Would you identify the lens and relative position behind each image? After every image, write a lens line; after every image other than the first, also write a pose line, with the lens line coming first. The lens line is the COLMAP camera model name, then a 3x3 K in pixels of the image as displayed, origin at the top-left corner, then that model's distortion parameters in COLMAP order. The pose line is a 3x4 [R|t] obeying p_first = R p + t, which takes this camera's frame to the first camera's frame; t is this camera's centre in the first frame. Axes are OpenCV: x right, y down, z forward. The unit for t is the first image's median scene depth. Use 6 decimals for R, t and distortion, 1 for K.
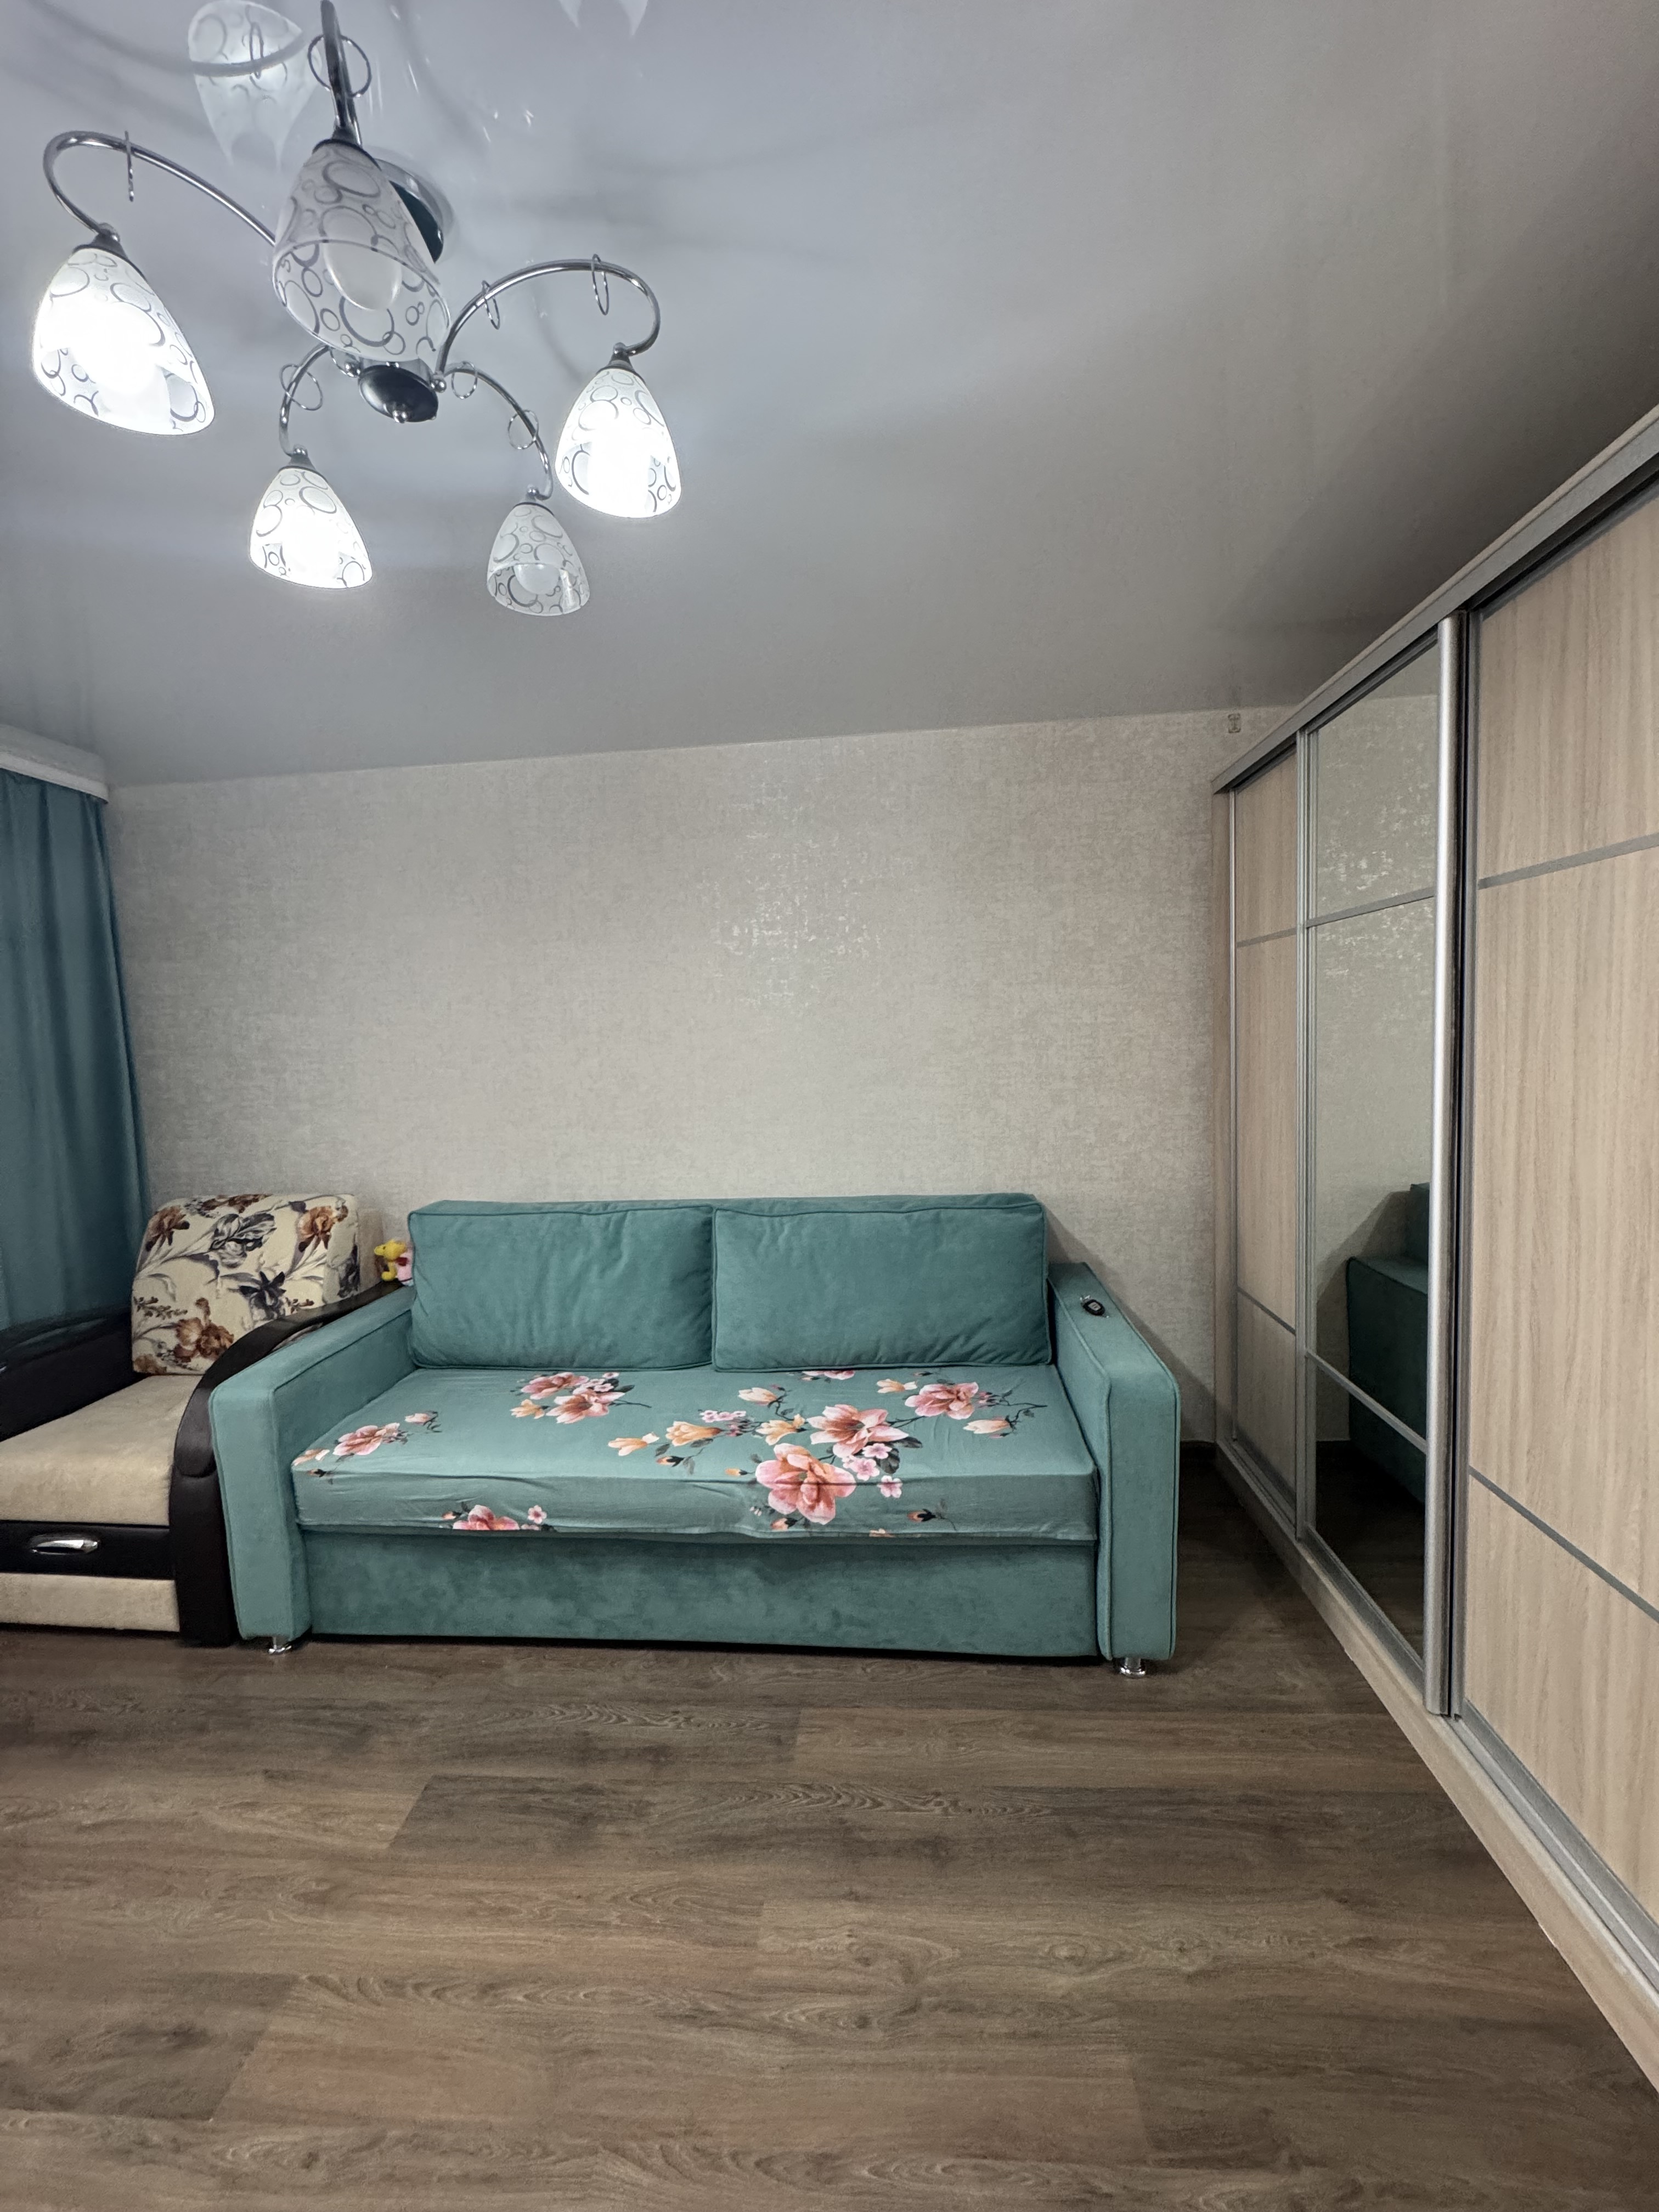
lens RADIAL K [[881.5, 0, 830.7], [0, 881.5, 1103.3], [0, 0, 1]] dist [-0.004122, 0.001040]
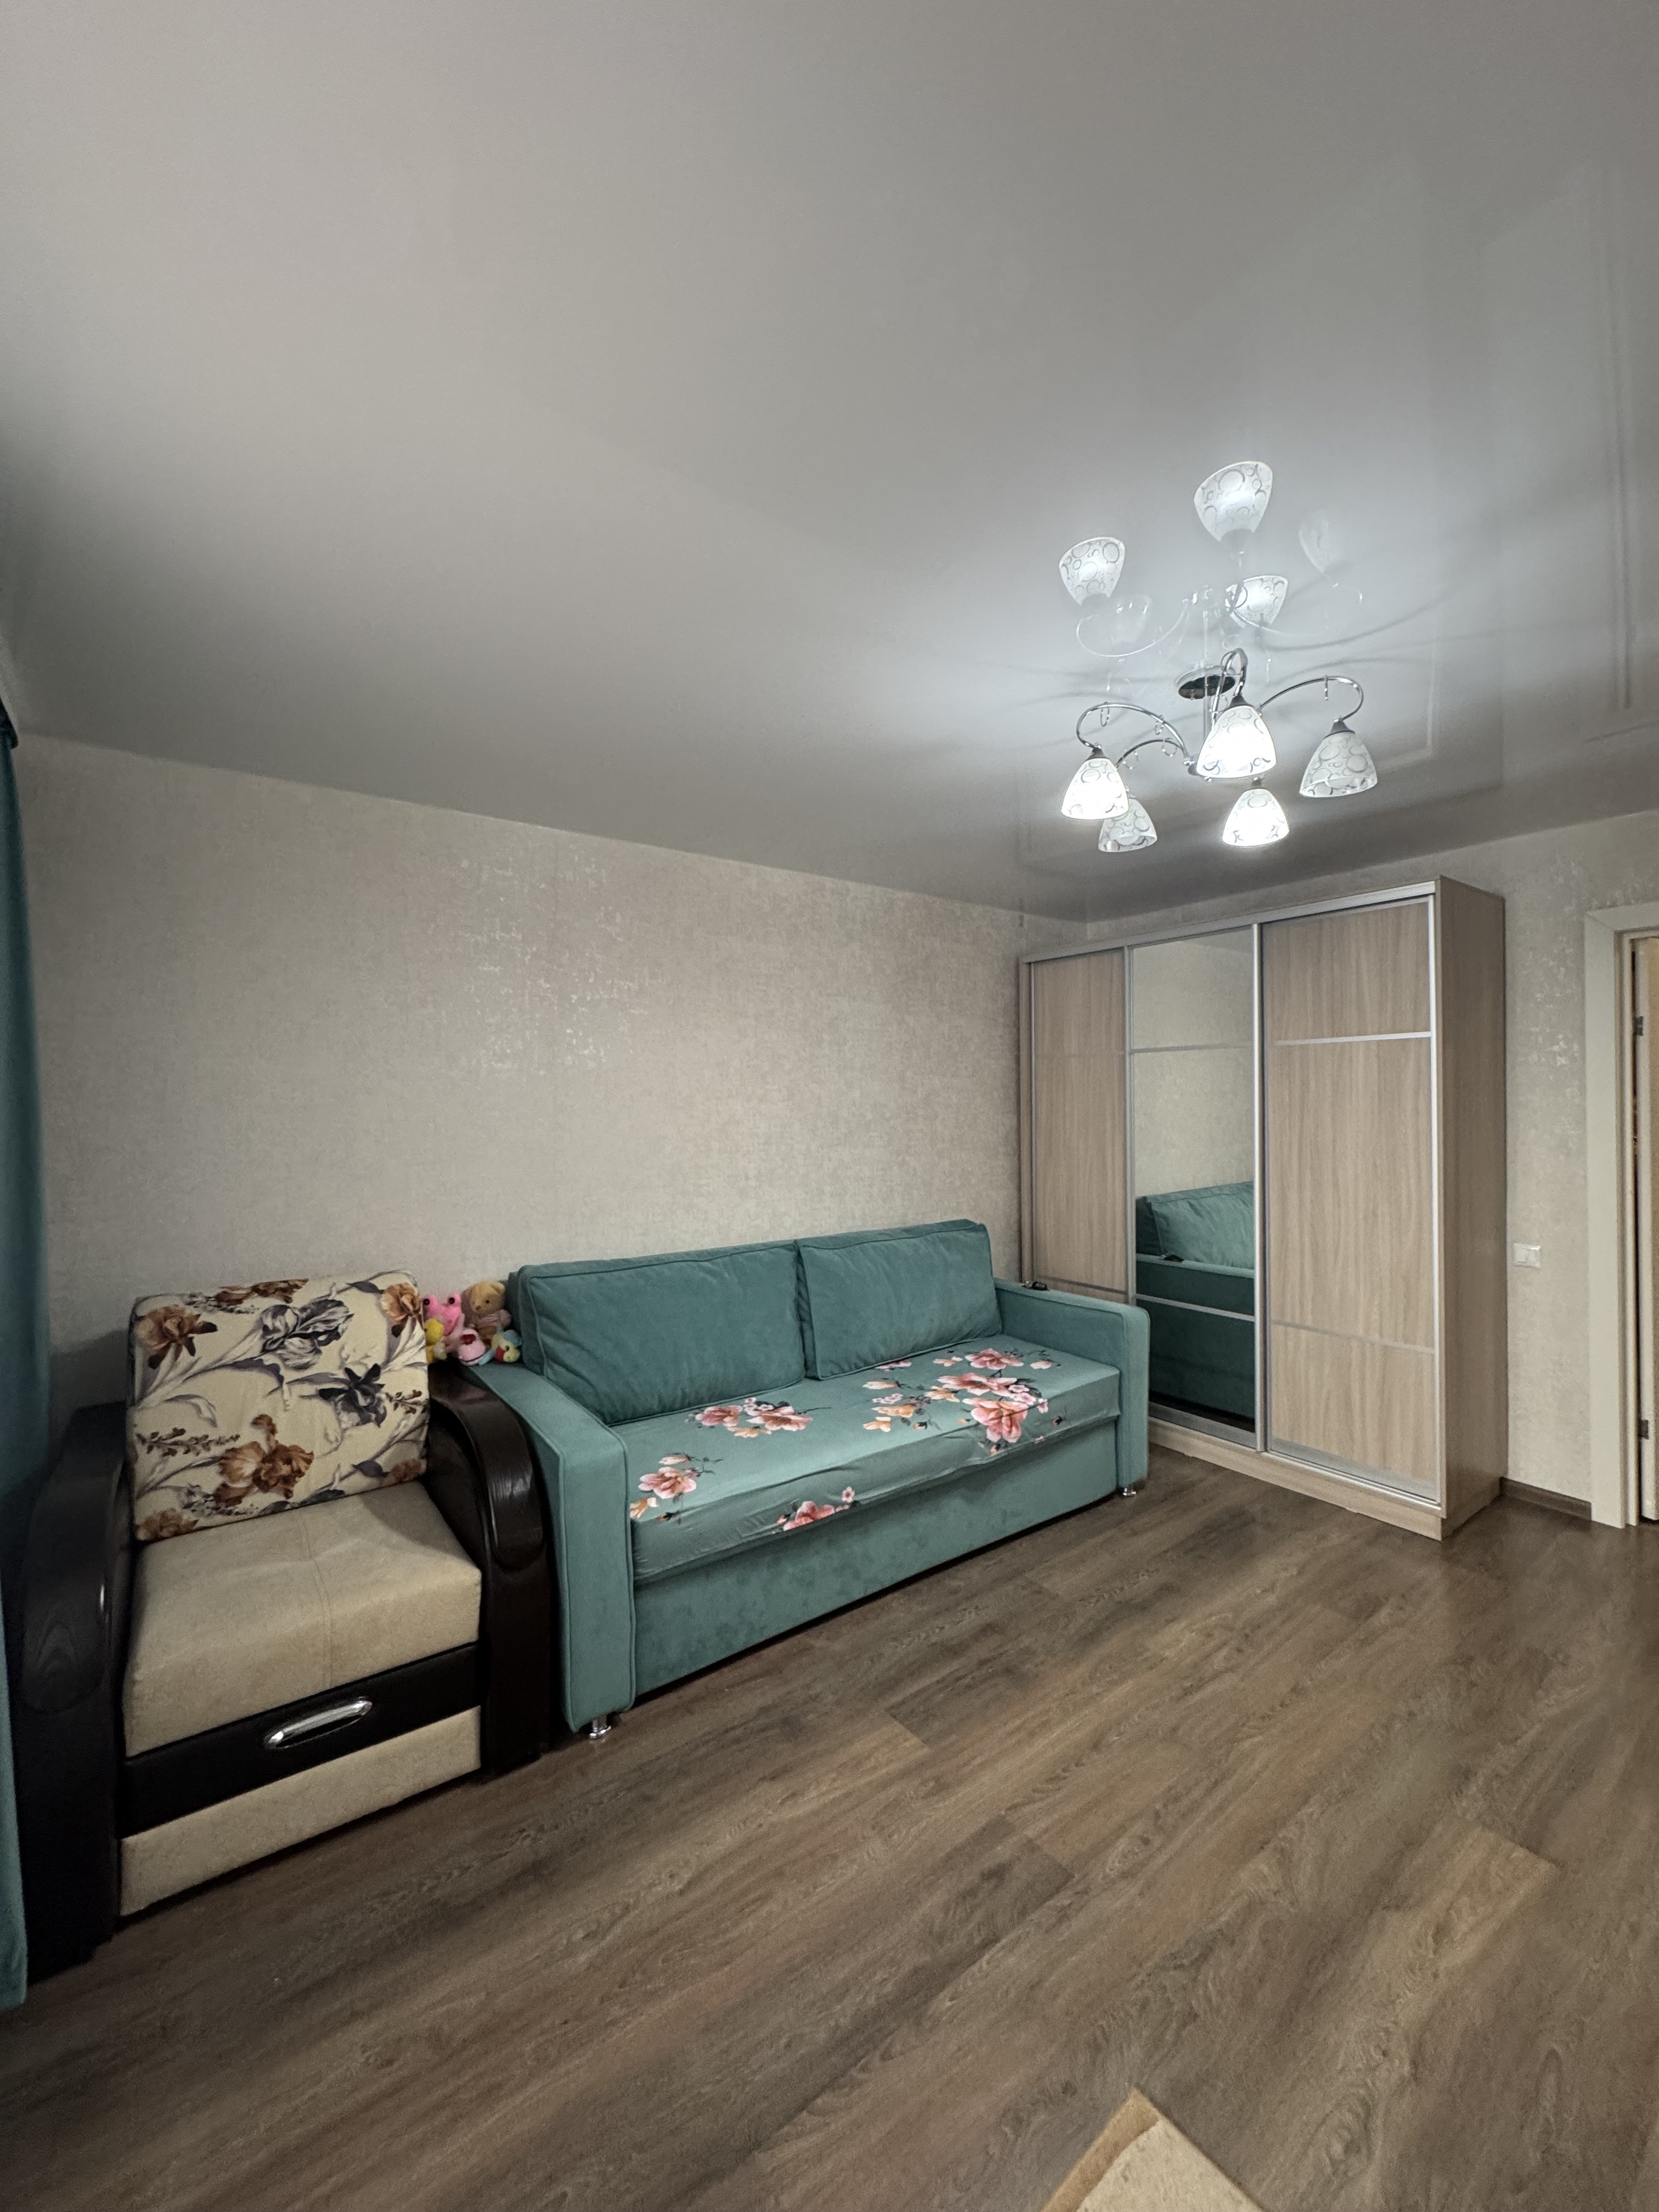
lens RADIAL K [[881.5, 0, 829.4], [0, 881.5, 1103.9], [0, 0, 1]] dist [-0.004122, 0.001040]
pose [[0.749414, 0.032072, 0.661324, -1.066914], [0.032837, 0.995797, -0.085504, 0.036070], [-0.661286, 0.085793, 0.745211, 0.071424]]
